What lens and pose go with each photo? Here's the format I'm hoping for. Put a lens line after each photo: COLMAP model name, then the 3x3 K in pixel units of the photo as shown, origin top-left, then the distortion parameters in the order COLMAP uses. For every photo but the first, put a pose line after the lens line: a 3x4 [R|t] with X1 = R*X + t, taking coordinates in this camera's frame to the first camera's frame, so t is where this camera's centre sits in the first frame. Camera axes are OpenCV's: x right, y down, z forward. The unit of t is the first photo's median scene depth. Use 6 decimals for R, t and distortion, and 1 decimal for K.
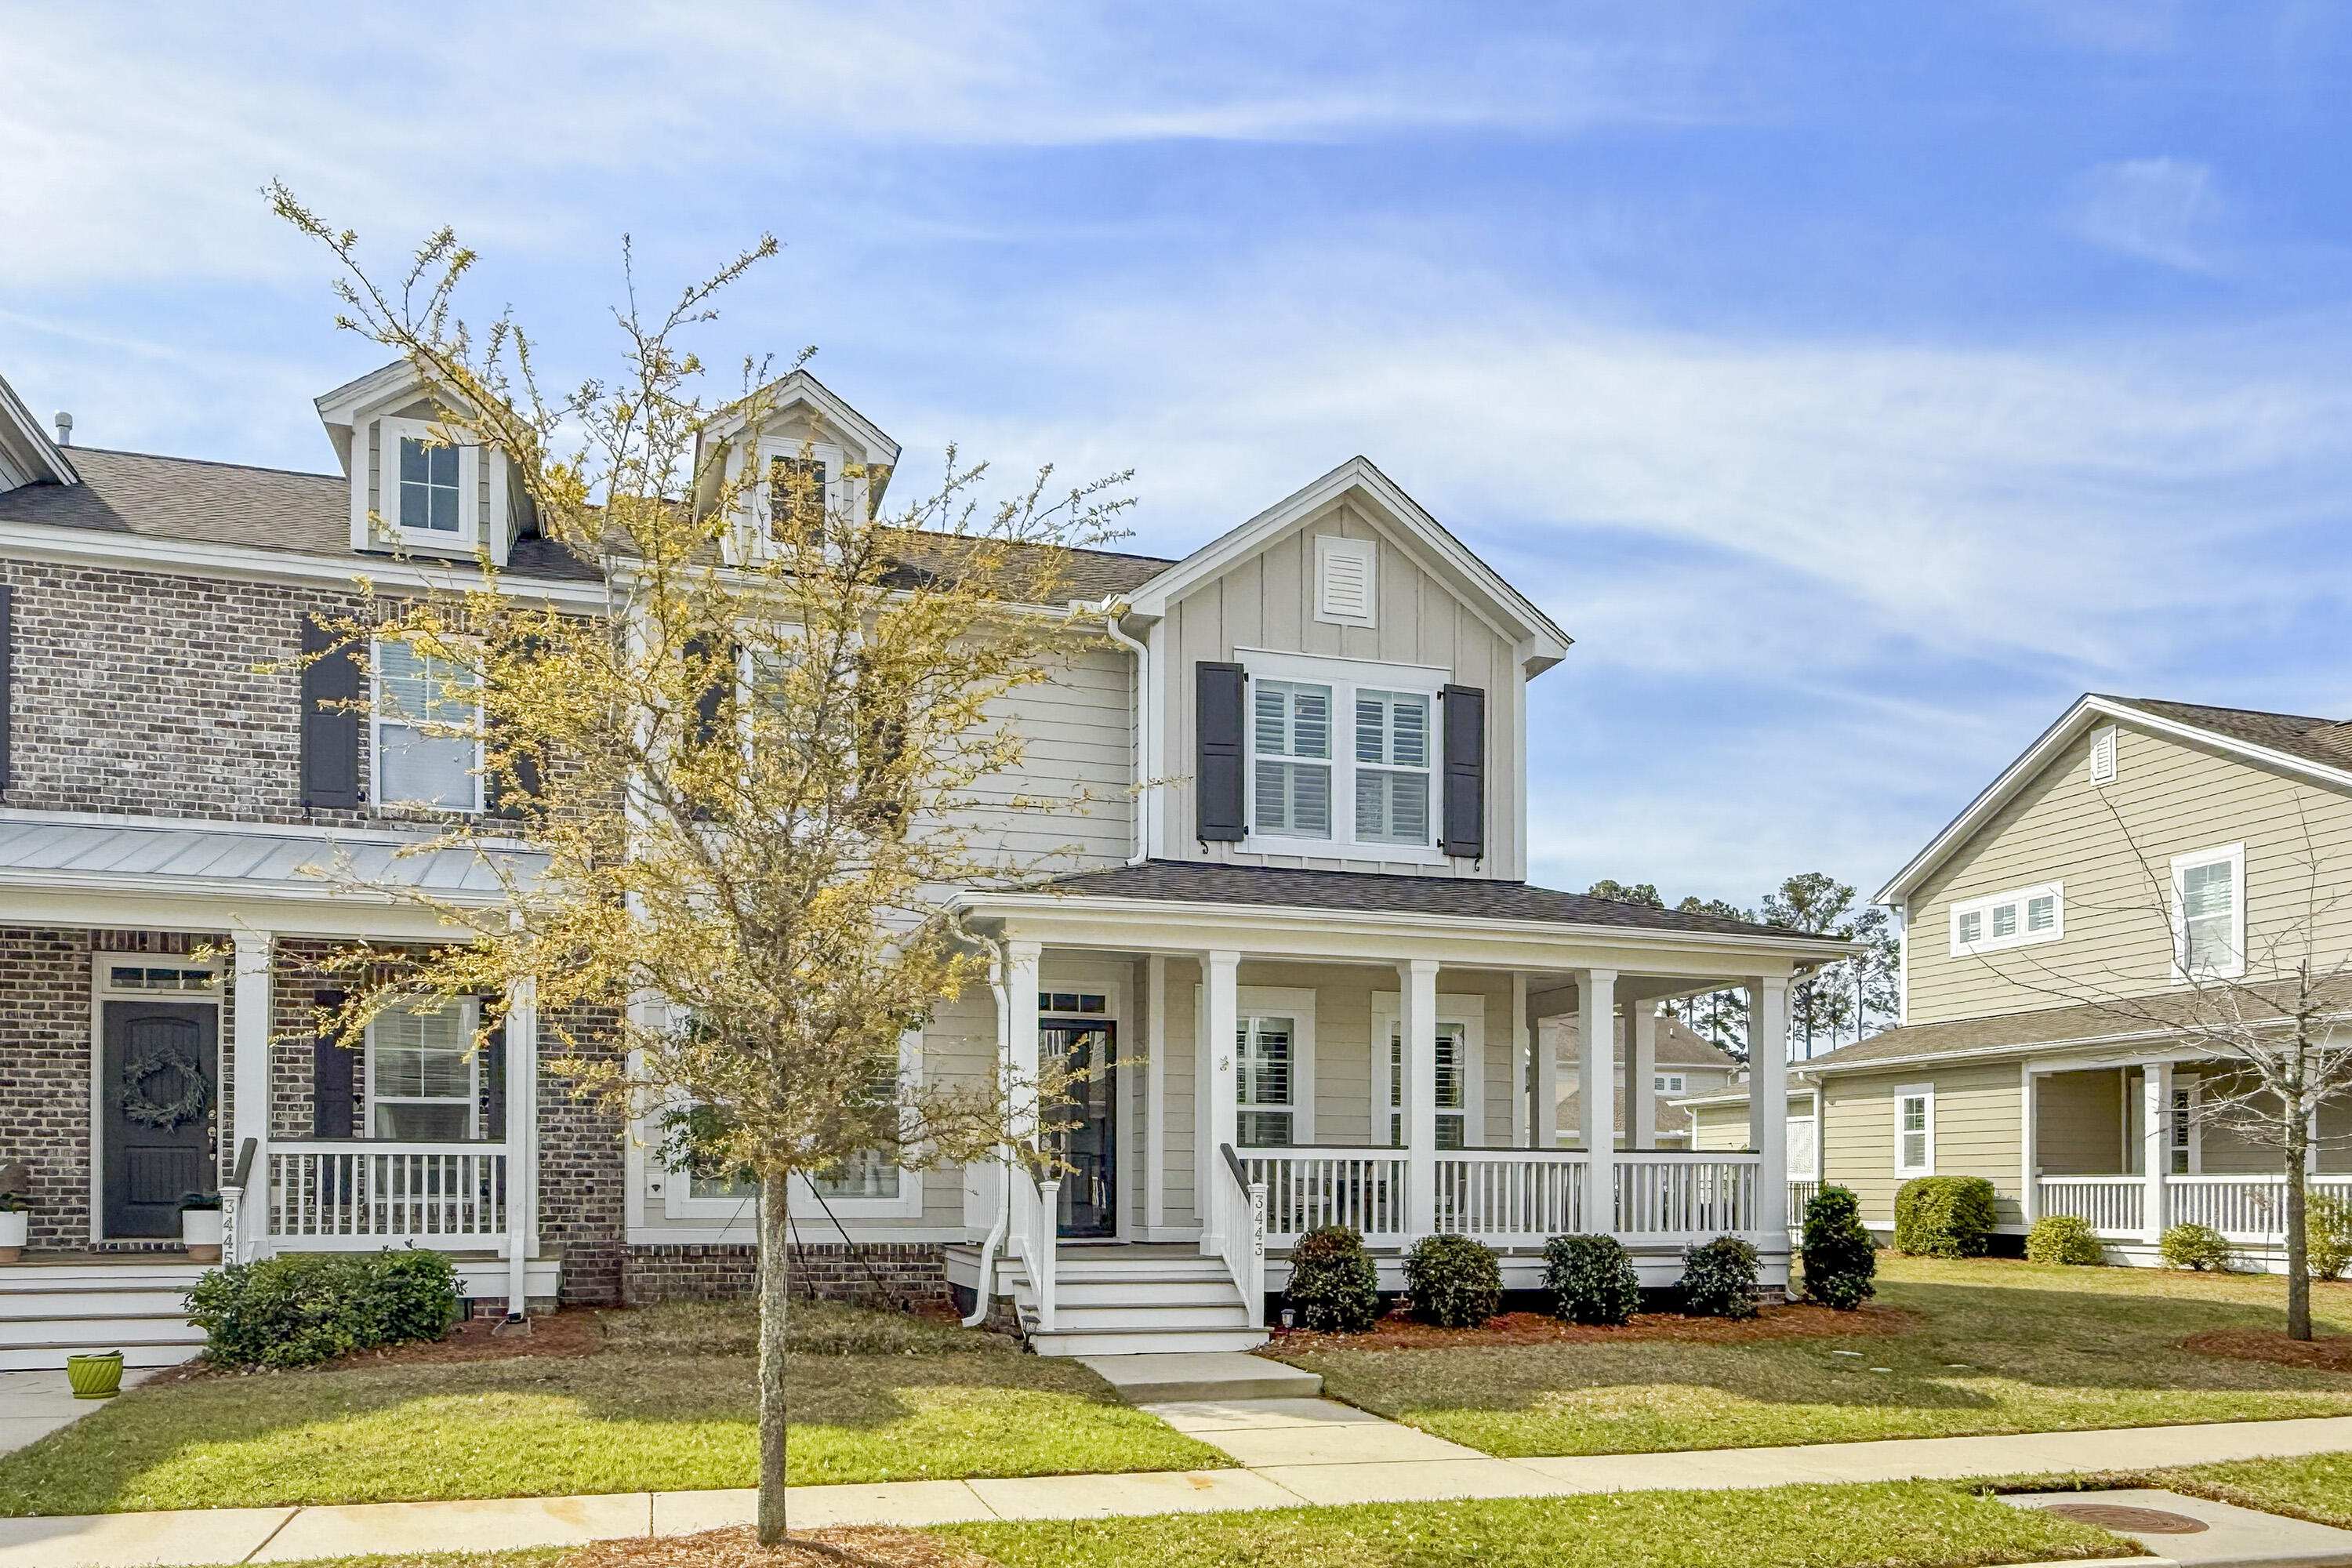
lens RADIAL K [[1888.0, 0, 1177.4], [0, 1888.0, 903.6], [0, 0, 1]] dist [-0.007908, -0.002565]
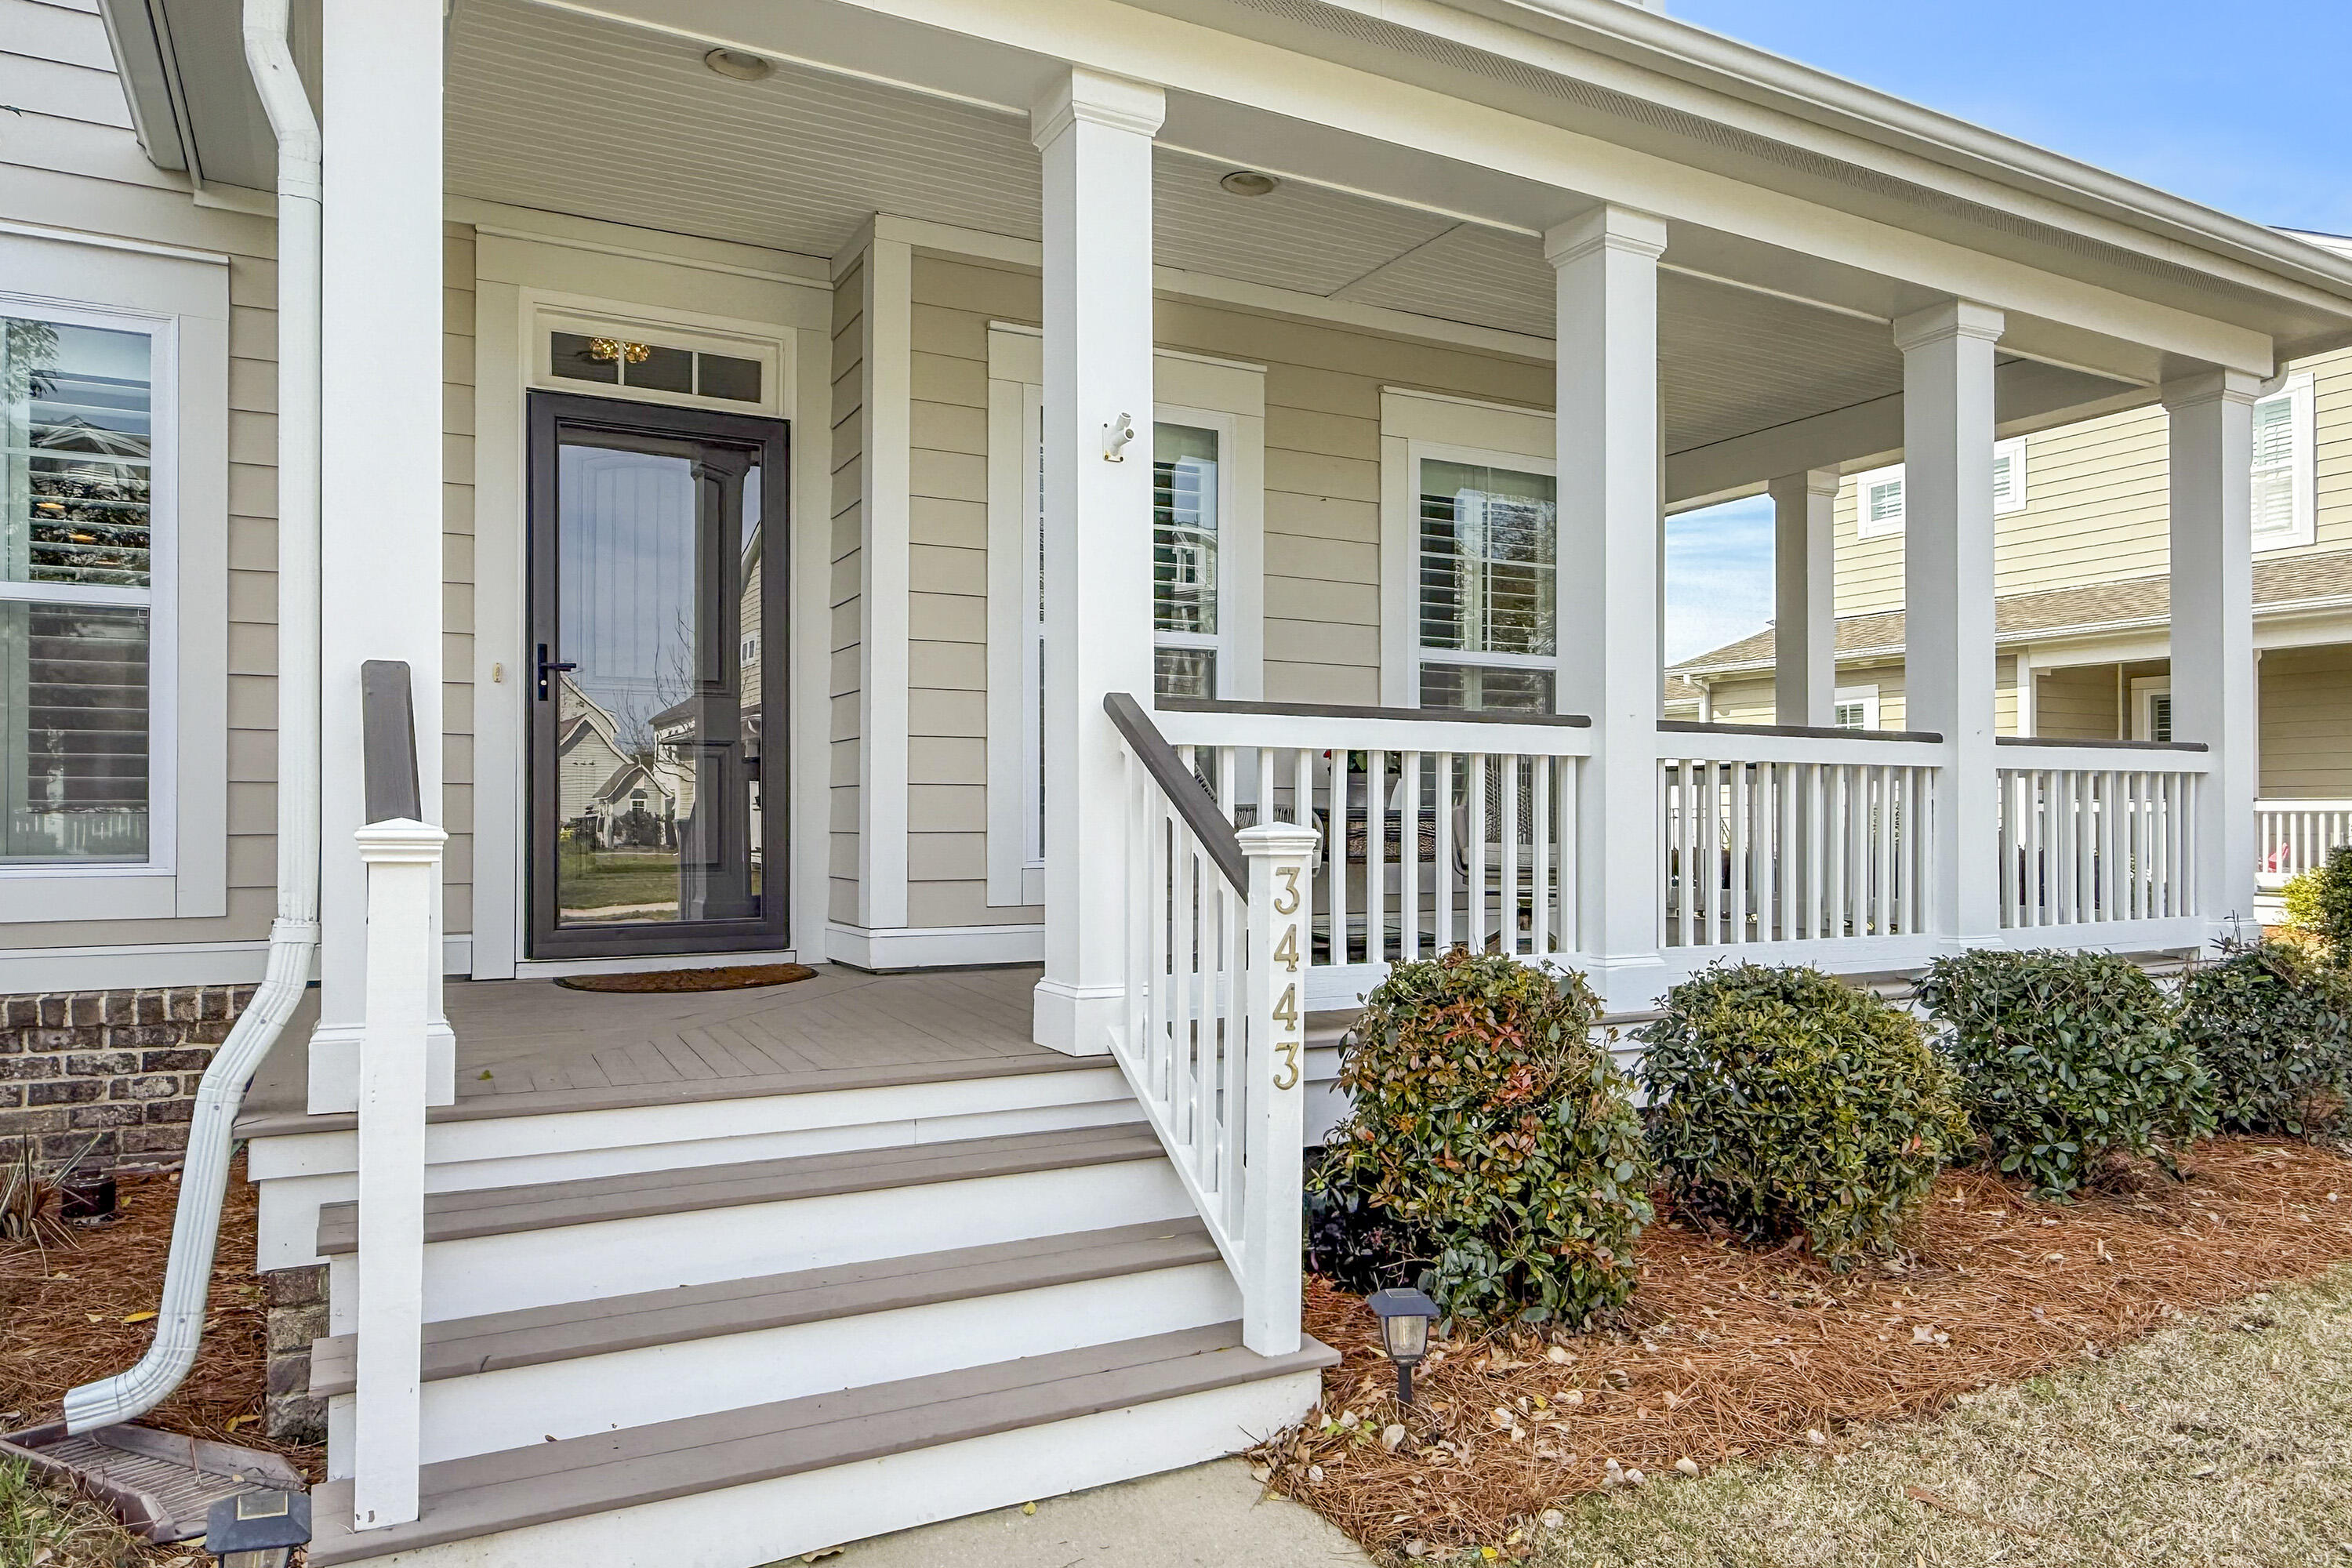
lens RADIAL K [[1541.8, 0, 1164.7], [0, 1541.8, 774.8], [0, 0, 1]] dist [0.023987, -0.000144]
pose [[0.984503, 0.002610, 0.175348, -0.011584], [-0.024663, 0.992013, 0.123704, 0.100033], [-0.173624, -0.126112, 0.976704, 0.691229]]
